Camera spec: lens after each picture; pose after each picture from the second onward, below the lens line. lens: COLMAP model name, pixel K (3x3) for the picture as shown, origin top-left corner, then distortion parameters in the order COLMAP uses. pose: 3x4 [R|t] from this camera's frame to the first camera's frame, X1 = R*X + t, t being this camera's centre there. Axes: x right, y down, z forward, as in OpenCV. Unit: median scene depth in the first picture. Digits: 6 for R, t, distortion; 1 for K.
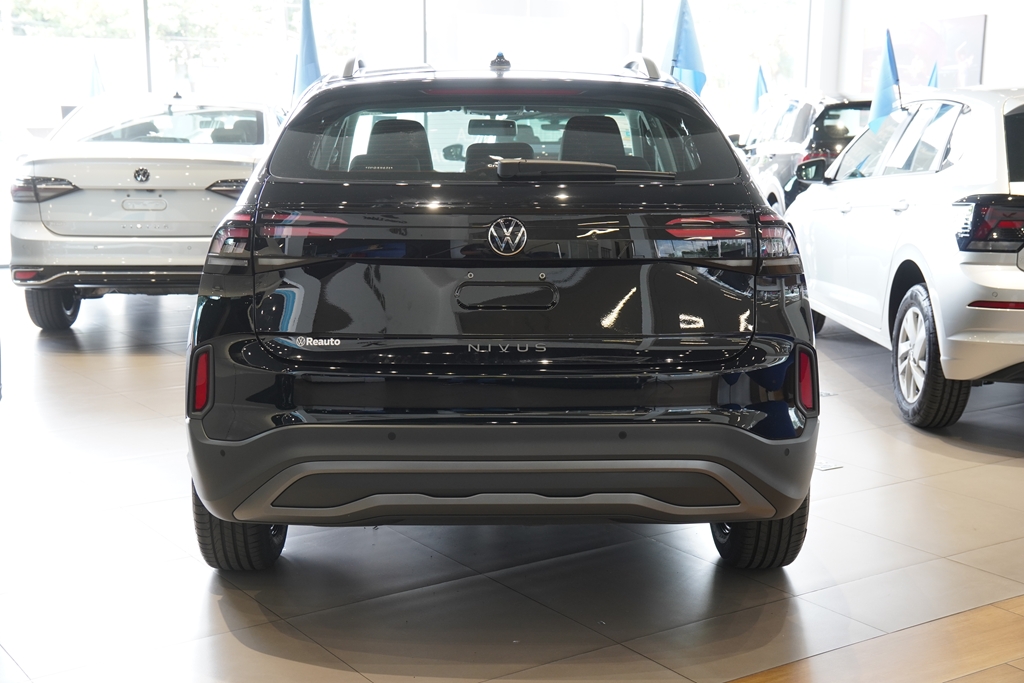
lens RADIAL K [[1134.2, 0, 512.0], [0, 1134.2, 341.5], [0, 0, 1]] dist [0.010658, 0.003652]
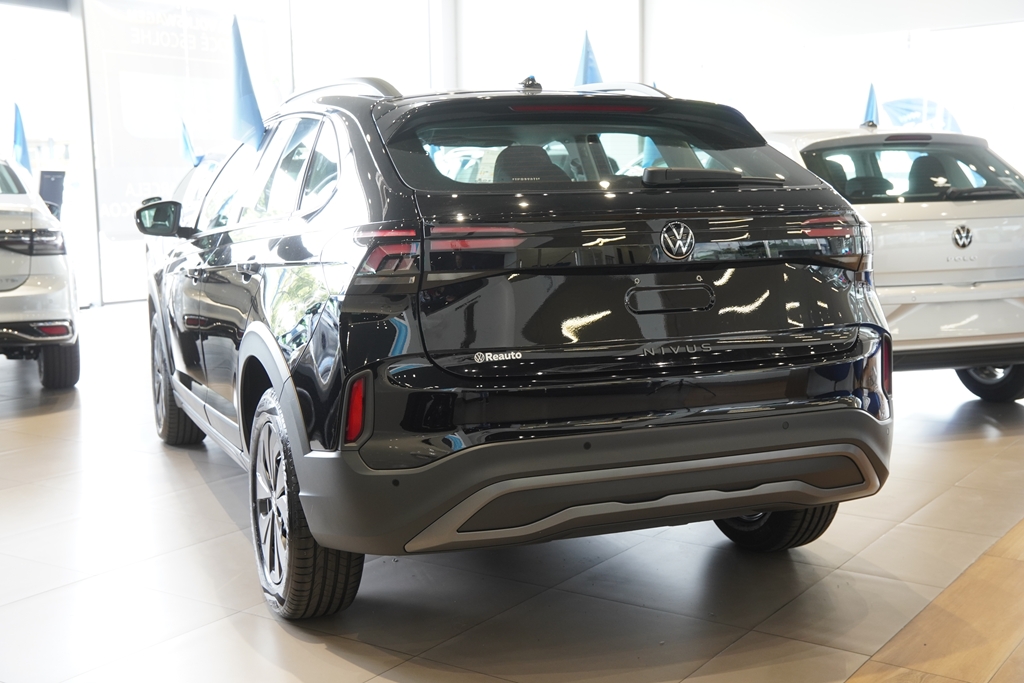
lens RADIAL K [[1246.2, 0, 512.0], [0, 1246.2, 341.5], [0, 0, 1]] dist [-0.027157, -0.011026]
pose [[0.946407, -0.061869, 0.316995, -0.450850], [0.068825, 0.997570, -0.010784, -0.000161], [-0.315558, 0.032023, 0.948366, -0.009273]]
